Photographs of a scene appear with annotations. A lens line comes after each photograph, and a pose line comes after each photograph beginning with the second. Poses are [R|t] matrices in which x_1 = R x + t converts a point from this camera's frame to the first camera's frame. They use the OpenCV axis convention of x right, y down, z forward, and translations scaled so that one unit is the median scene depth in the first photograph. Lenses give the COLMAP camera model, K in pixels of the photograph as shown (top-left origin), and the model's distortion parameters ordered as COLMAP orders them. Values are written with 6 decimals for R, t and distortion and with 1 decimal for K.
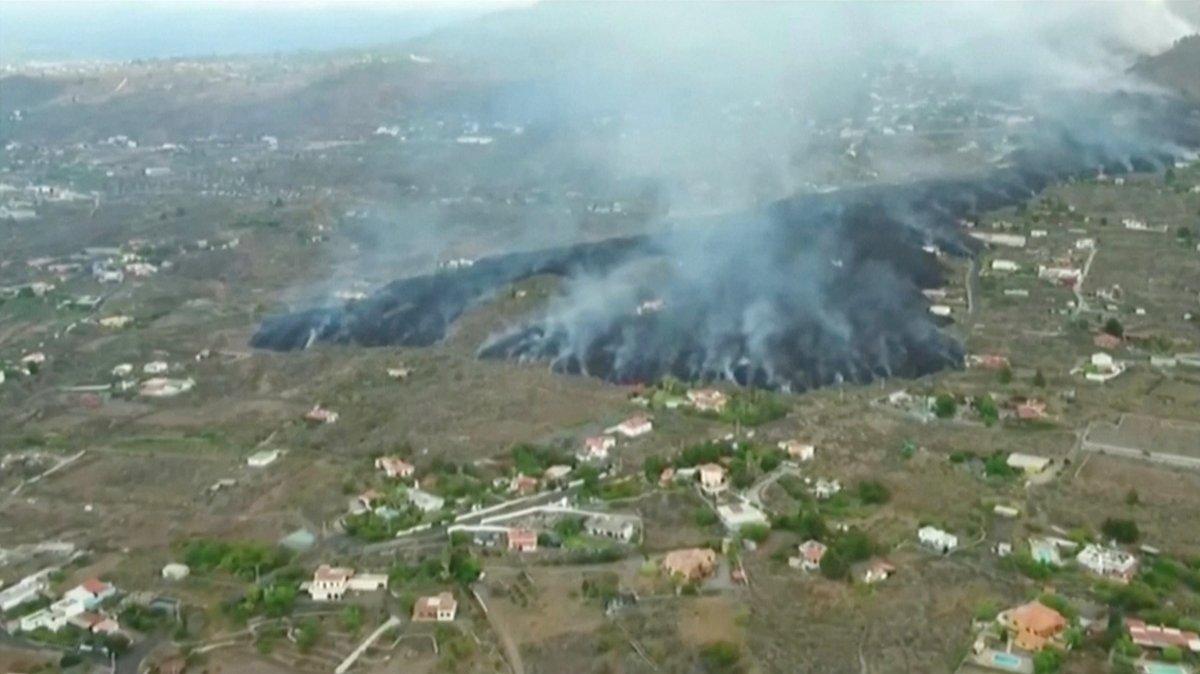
lens RADIAL K [[999.3, 0, 602.5], [0, 999.3, 335.7], [0, 0, 1]] dist [-0.005559, 0.003528]
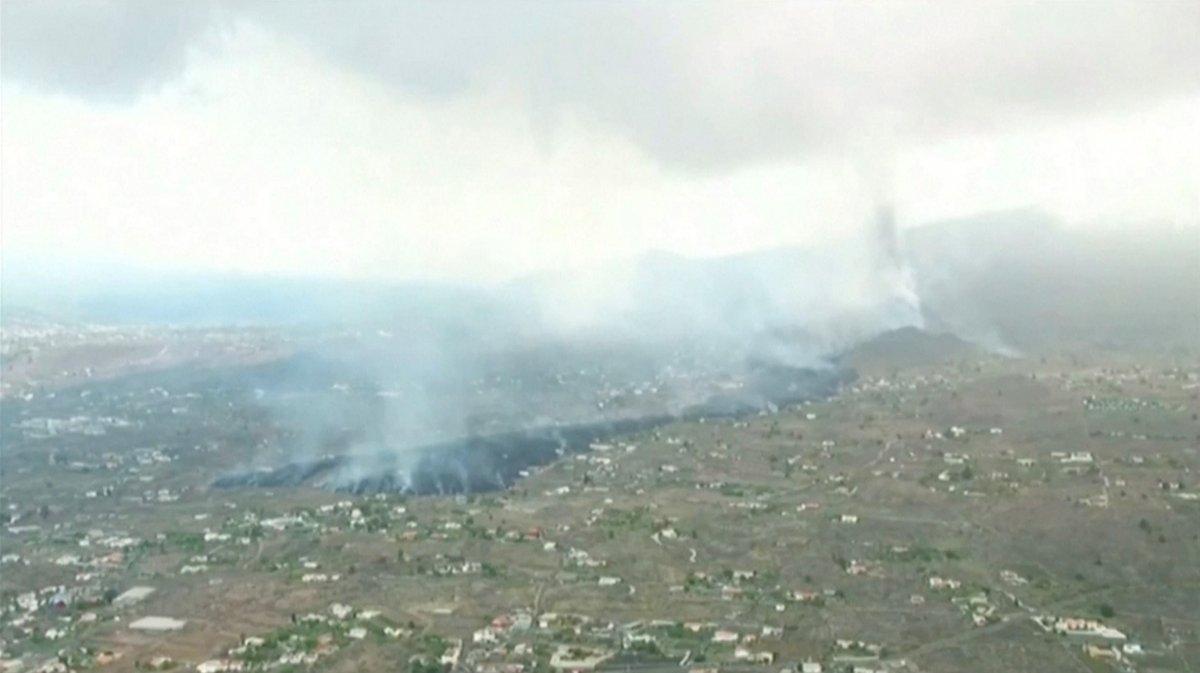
lens RADIAL K [[999.3, 0, 598.0], [0, 999.3, 337.2], [0, 0, 1]] dist [-0.005559, 0.003528]
pose [[0.999608, 0.011706, -0.025425, 0.384430], [-0.017662, 0.968470, -0.248502, 0.156325], [0.021714, 0.248854, 0.968298, -0.818622]]
